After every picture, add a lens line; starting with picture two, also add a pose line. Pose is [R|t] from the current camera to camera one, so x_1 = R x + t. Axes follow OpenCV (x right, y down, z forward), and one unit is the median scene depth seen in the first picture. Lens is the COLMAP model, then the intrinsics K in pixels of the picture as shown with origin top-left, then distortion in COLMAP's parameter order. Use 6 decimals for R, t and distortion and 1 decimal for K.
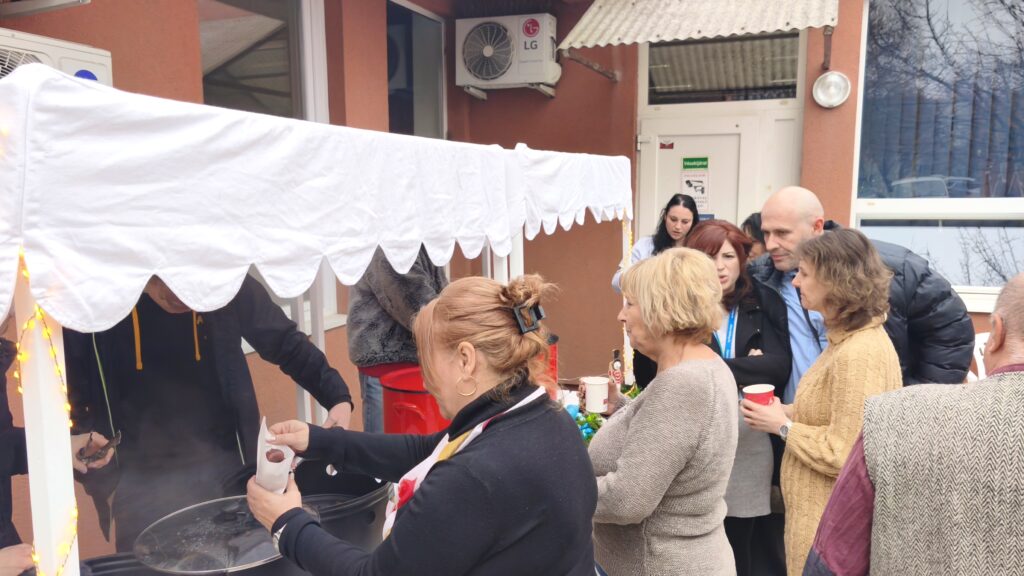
lens RADIAL K [[793.0, 0, 519.9], [0, 793.0, 285.5], [0, 0, 1]] dist [0.008655, 0.029777]
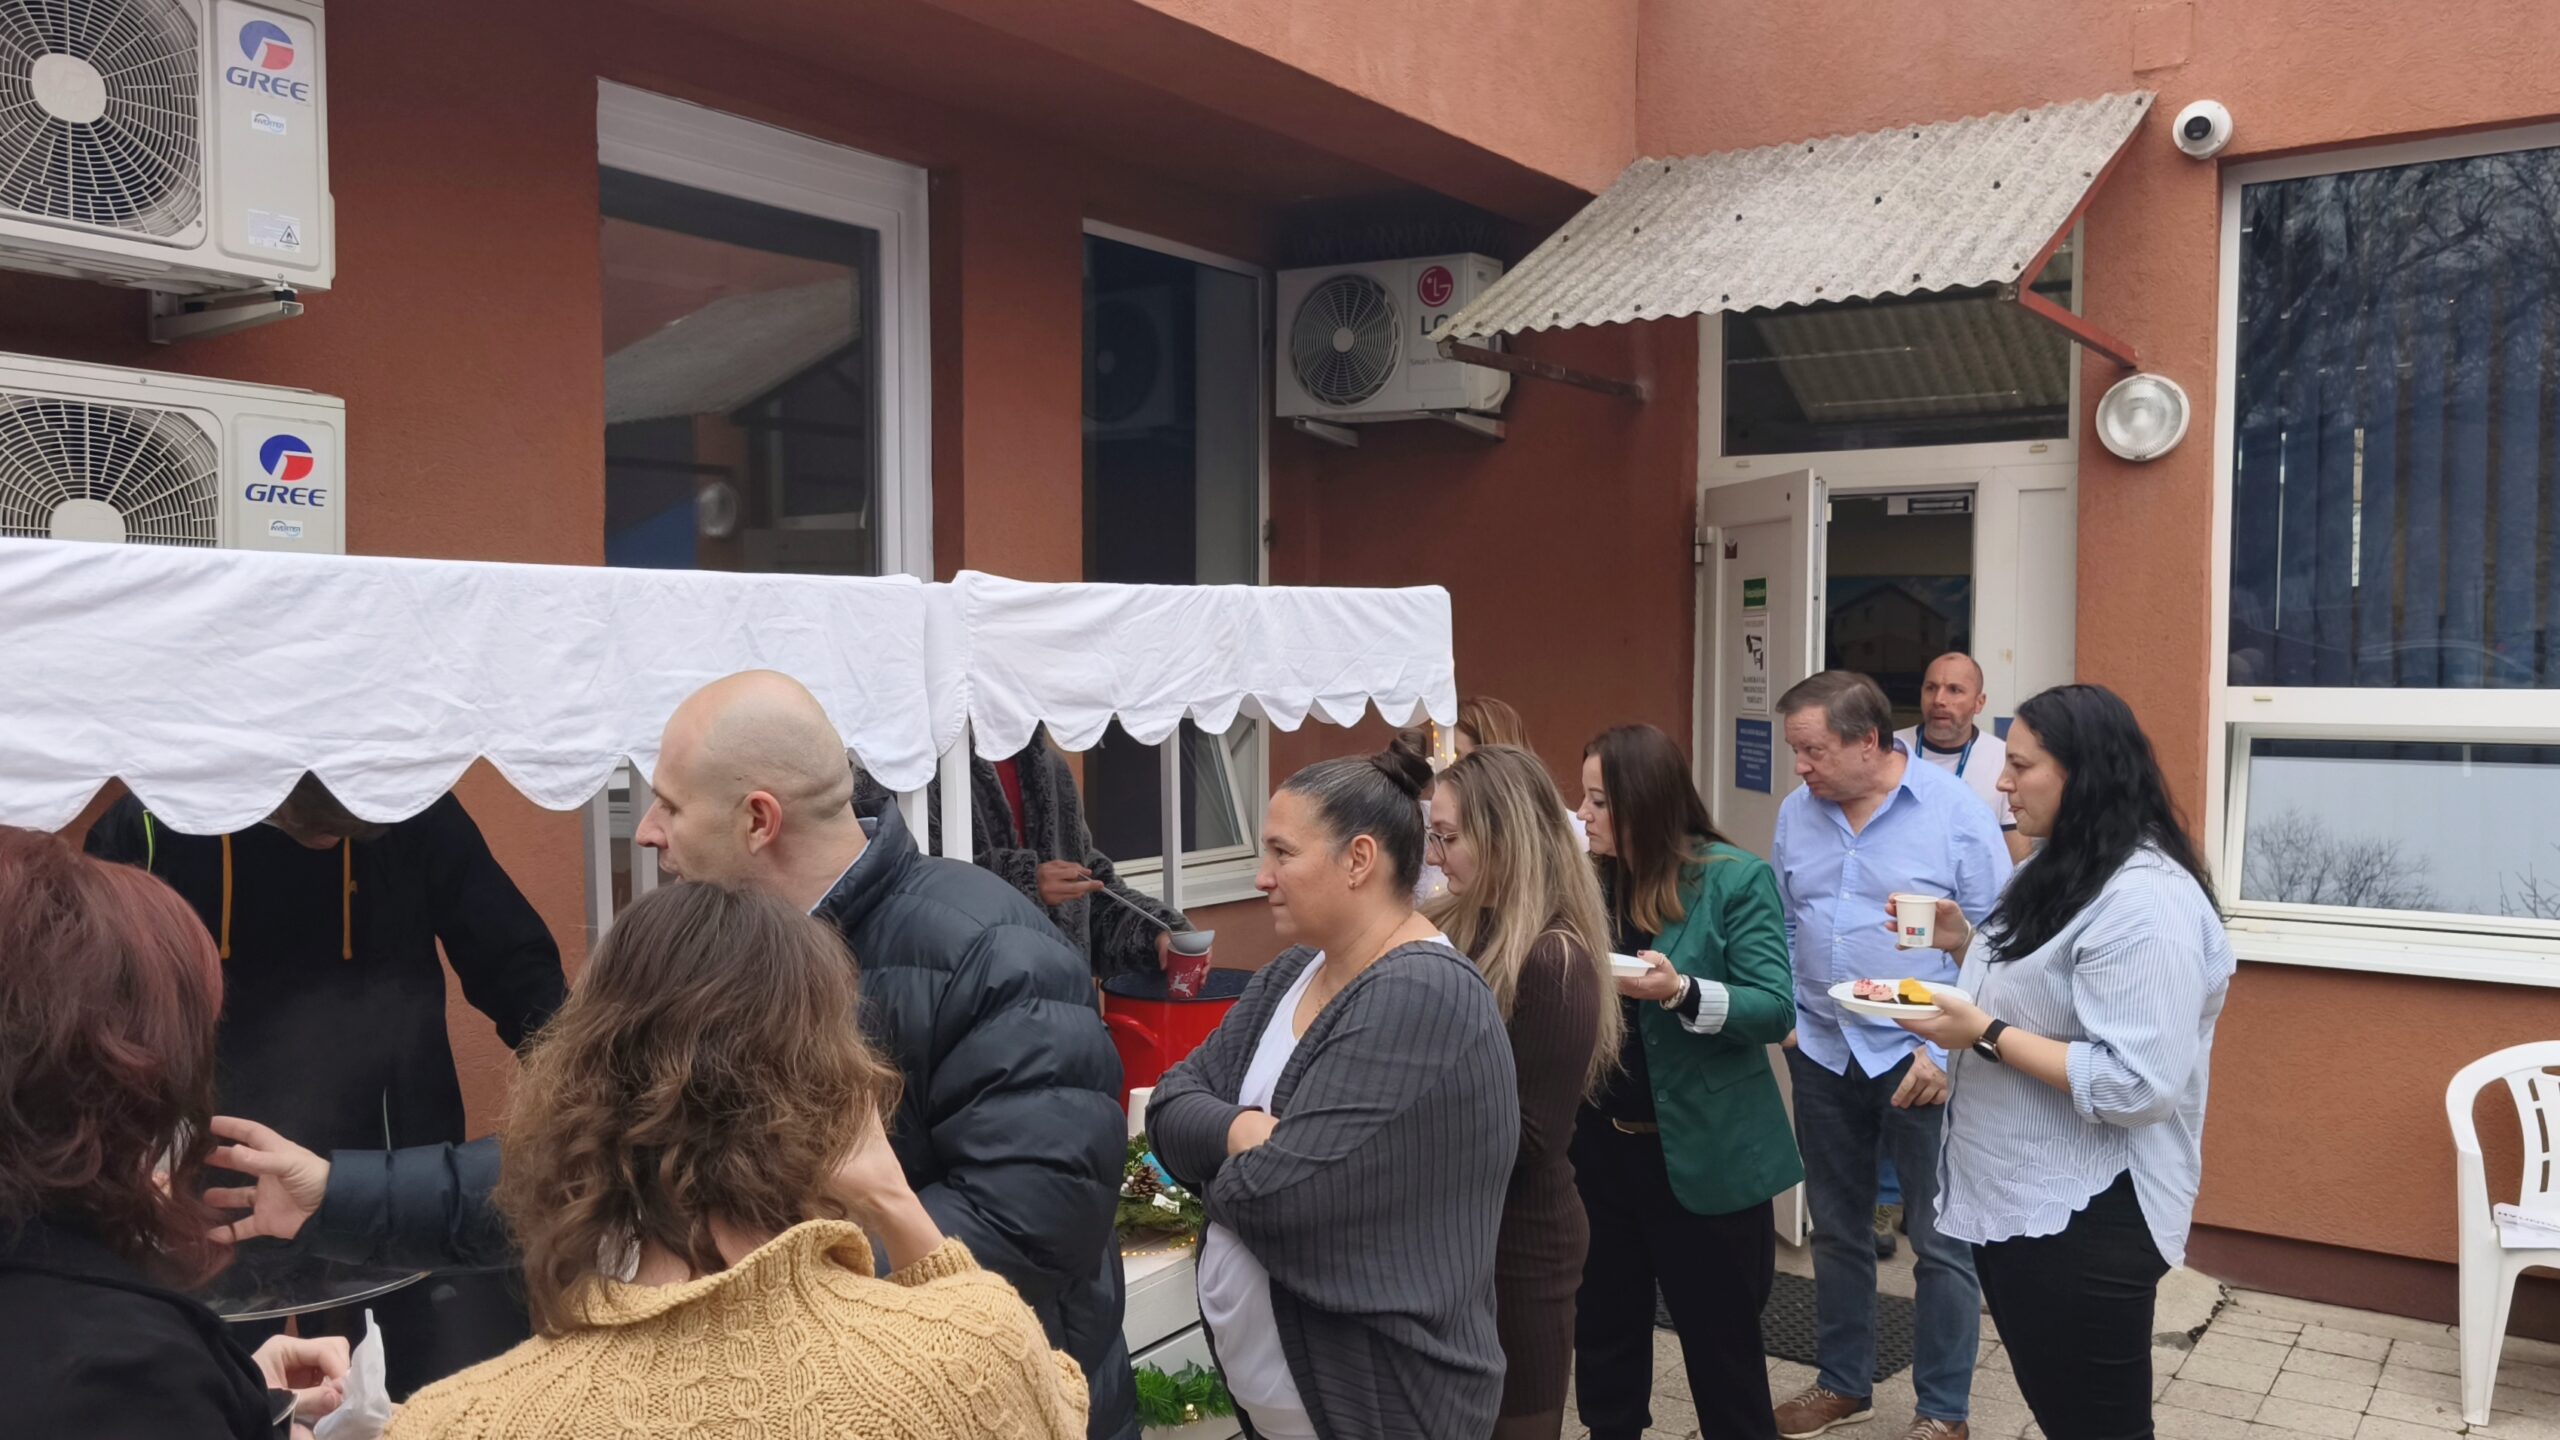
lens RADIAL K [[1982.6, 0, 1253.6], [0, 1982.6, 725.1], [0, 0, 1]] dist [0.008655, 0.029777]
pose [[0.975861, 0.019292, -0.217537, 0.444317], [-0.036694, 0.996414, -0.076243, 0.009938], [0.215286, 0.082385, 0.973070, -0.184034]]
